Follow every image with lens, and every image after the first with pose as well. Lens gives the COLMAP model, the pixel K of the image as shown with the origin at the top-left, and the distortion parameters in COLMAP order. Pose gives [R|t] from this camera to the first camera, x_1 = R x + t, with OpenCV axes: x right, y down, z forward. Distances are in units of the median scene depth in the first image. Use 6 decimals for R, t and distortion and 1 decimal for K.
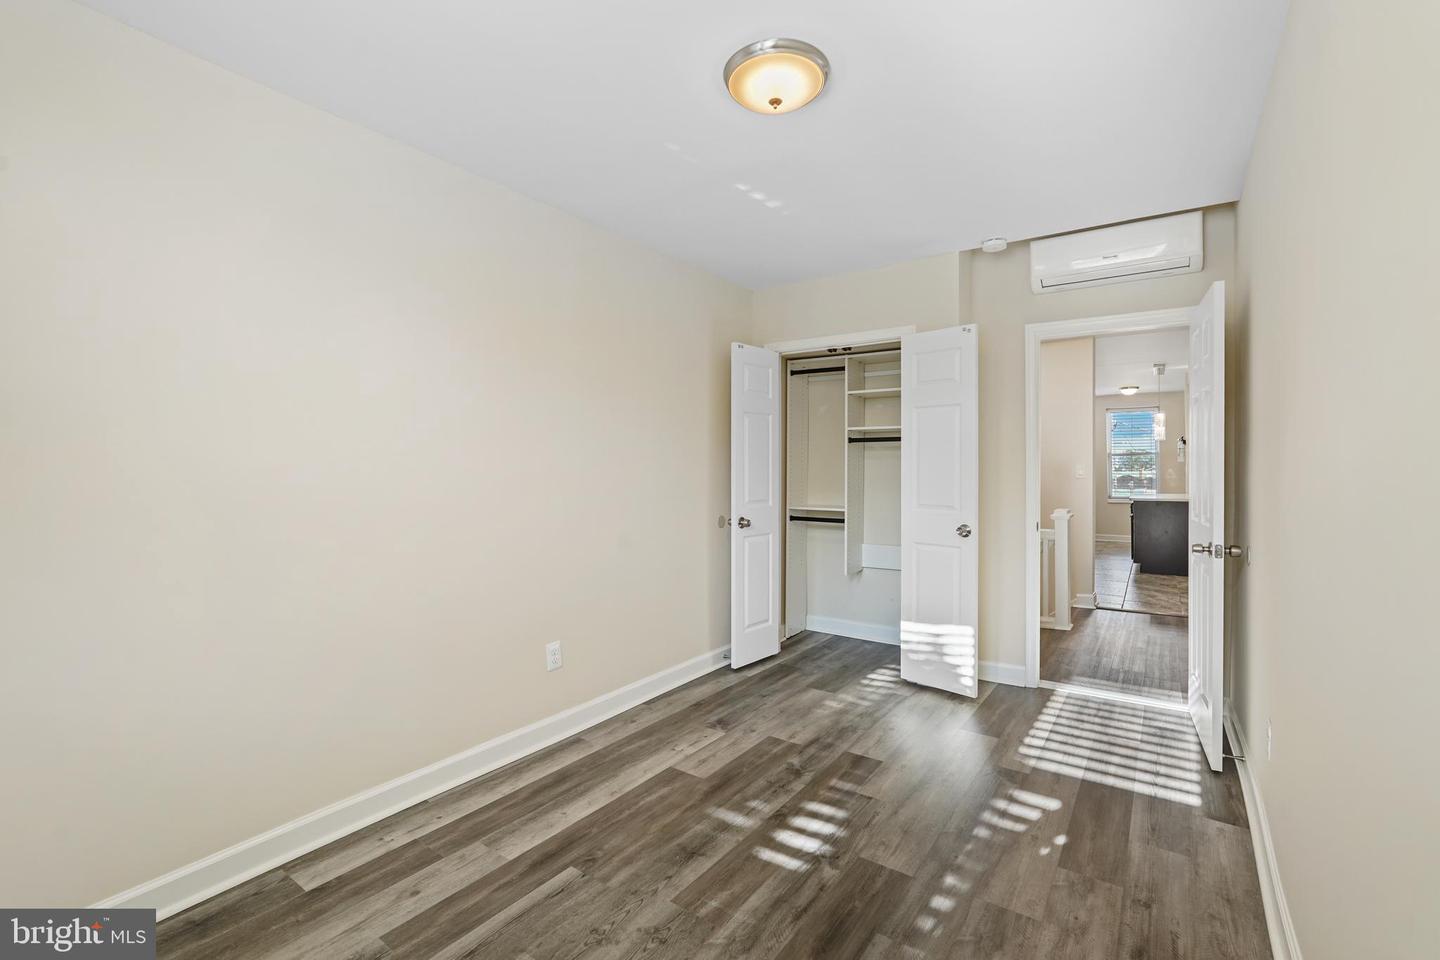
lens RADIAL K [[636.5, 0, 722.4], [0, 636.5, 473.0], [0, 0, 1]] dist [-0.009892, 0.001710]
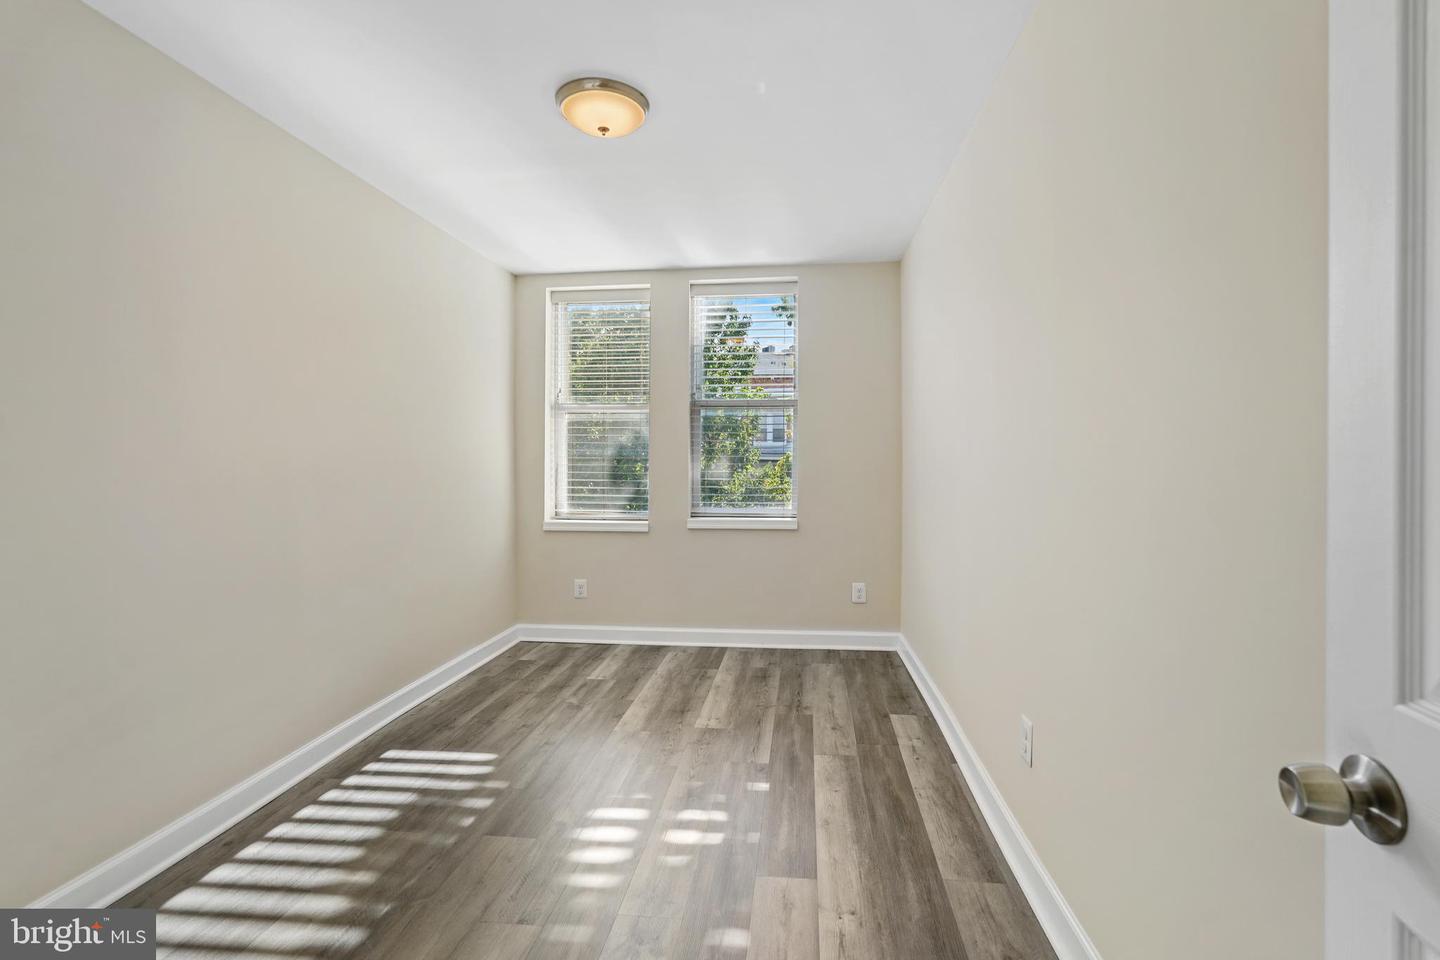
lens RADIAL K [[636.5, 0, 723.9], [0, 636.5, 477.8], [0, 0, 1]] dist [-0.009892, 0.001710]
pose [[-0.880081, 0.022863, -0.474273, 0.371040], [0.006530, 0.999328, 0.036057, 0.003365], [0.474779, 0.028636, -0.879639, 1.780585]]
